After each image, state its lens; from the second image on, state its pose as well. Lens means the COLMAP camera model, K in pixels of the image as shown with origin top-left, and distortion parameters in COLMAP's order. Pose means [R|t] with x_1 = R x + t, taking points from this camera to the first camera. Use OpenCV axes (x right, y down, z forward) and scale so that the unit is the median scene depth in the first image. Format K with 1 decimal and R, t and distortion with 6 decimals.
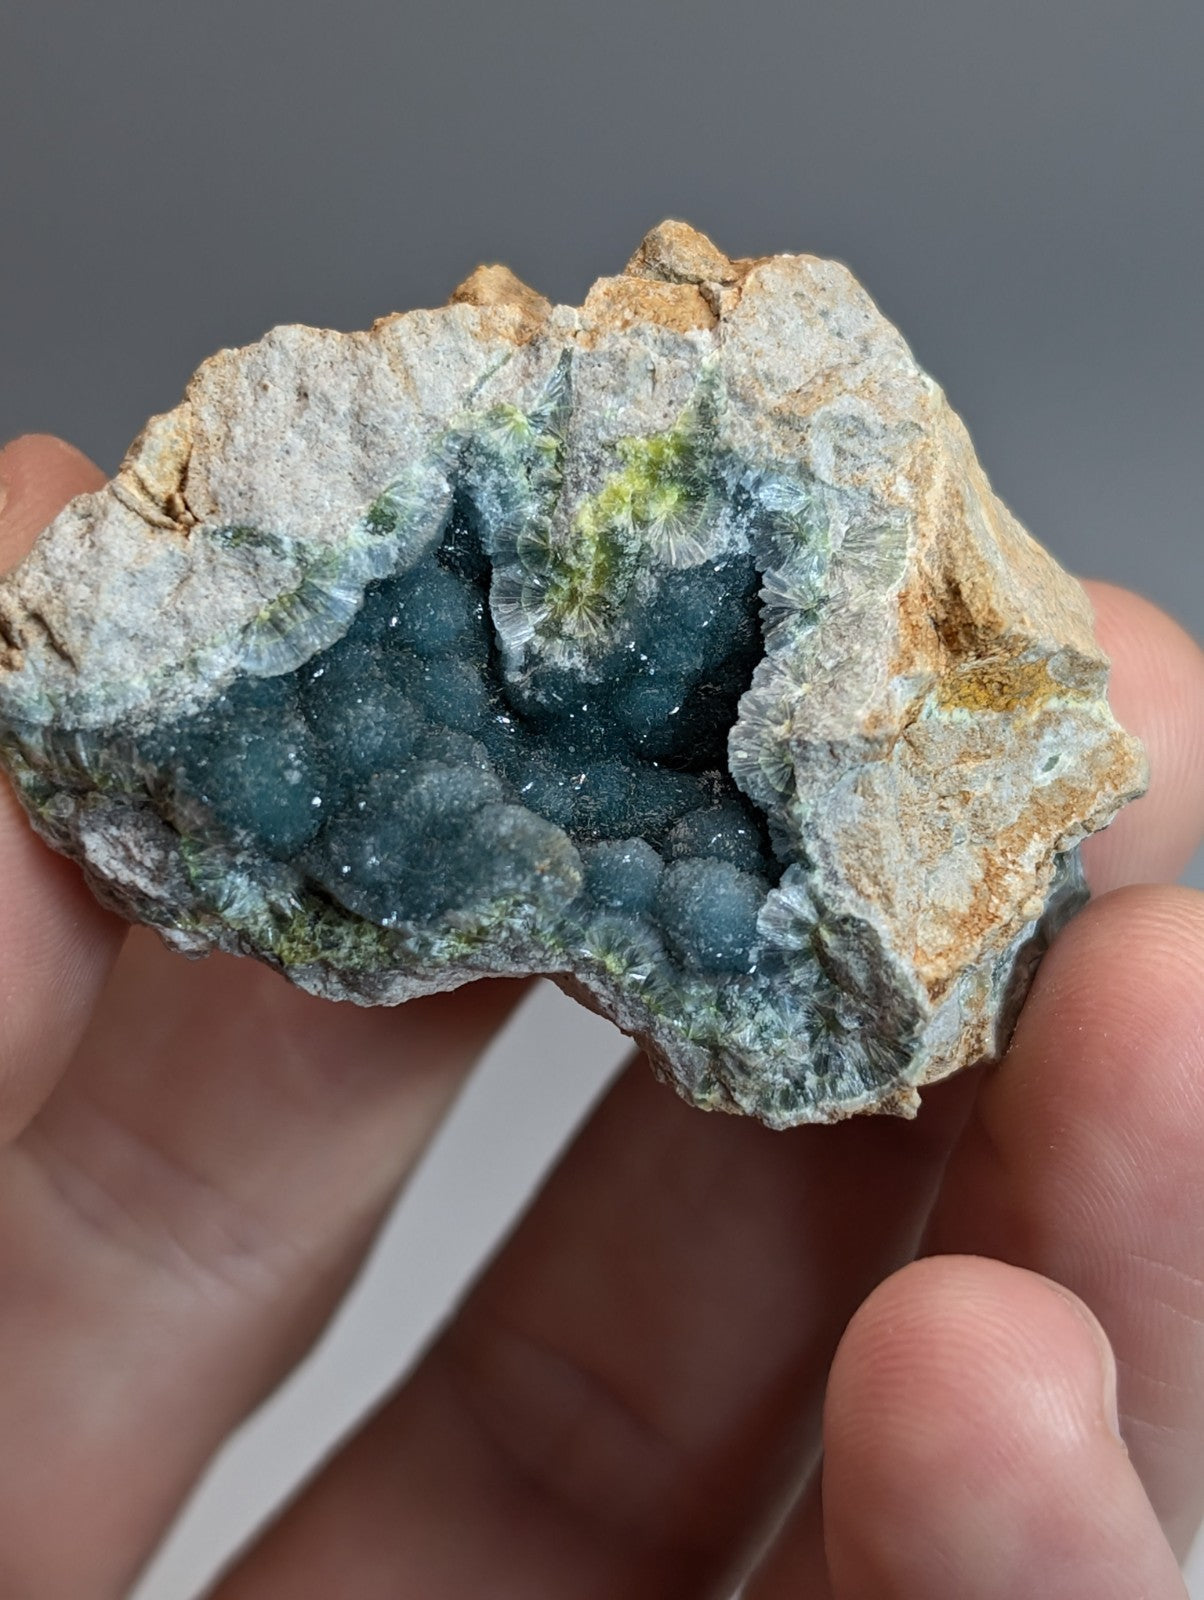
lens RADIAL K [[3183.4, 0, 593.6], [0, 3183.4, 790.4], [0, 0, 1]] dist [0.215713, 0.000000]
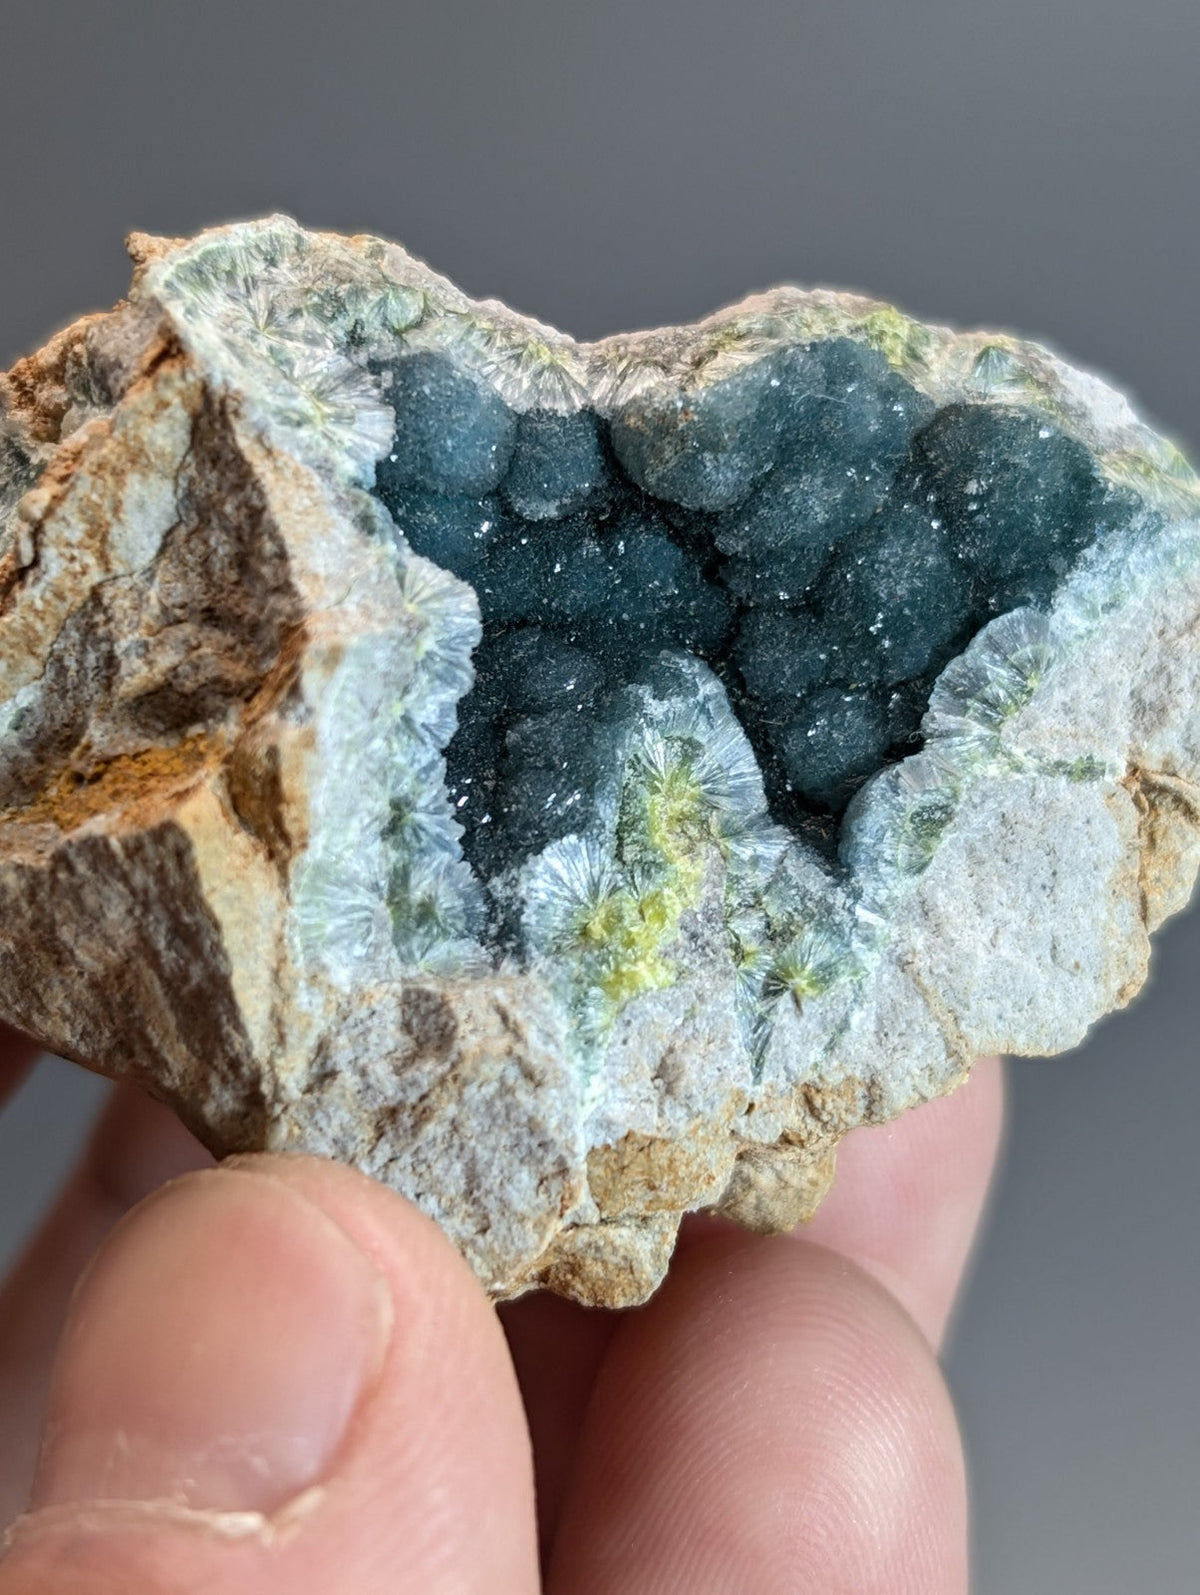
lens RADIAL K [[3173.5, 0, 538.8], [0, 3173.5, 751.5], [0, 0, 1]] dist [0.215713, 0.000000]
pose [[-0.927005, 0.161414, -0.338537, 0.299688], [-0.230434, -0.957305, 0.174551, -0.185887], [-0.295908, 0.239820, 0.924621, 0.264252]]
